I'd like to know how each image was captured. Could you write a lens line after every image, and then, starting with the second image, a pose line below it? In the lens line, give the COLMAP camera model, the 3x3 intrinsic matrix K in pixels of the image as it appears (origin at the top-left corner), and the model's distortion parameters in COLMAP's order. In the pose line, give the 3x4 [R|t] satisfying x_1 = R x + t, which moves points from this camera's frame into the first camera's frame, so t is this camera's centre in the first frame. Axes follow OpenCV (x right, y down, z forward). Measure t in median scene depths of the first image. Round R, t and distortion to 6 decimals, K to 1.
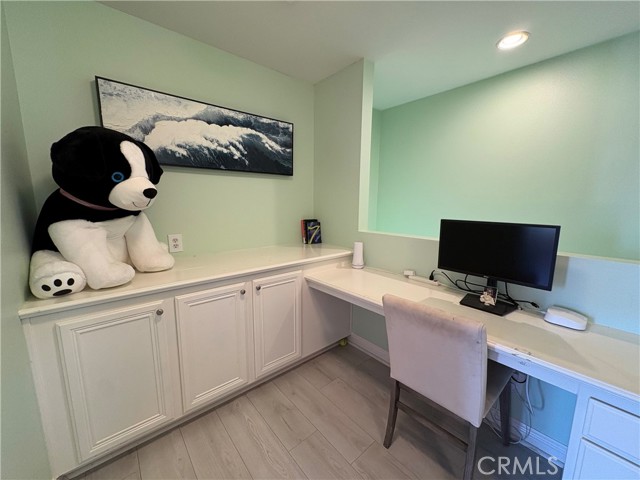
lens RADIAL K [[255.9, 0, 321.1], [0, 255.9, 239.9], [0, 0, 1]] dist [0.002187, -0.001000]
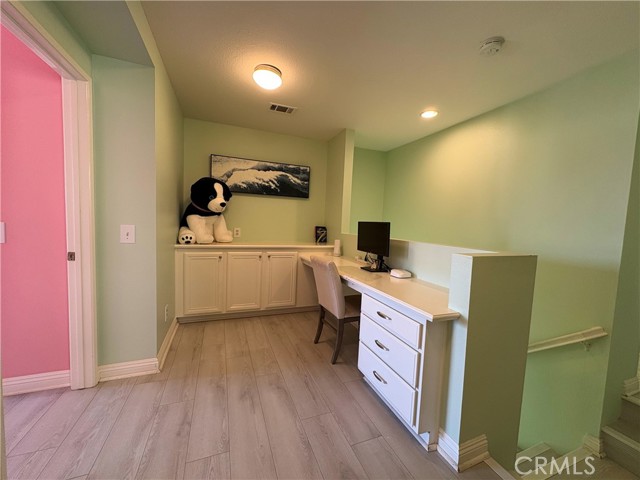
lens RADIAL K [[255.9, 0, 320.8], [0, 255.9, 239.7], [0, 0, 1]] dist [0.002187, -0.001000]
pose [[0.944337, 0.055260, -0.324306, 0.690428], [-0.084950, 0.993319, -0.078106, 0.176021], [0.317824, 0.101308, 0.942722, -0.637847]]
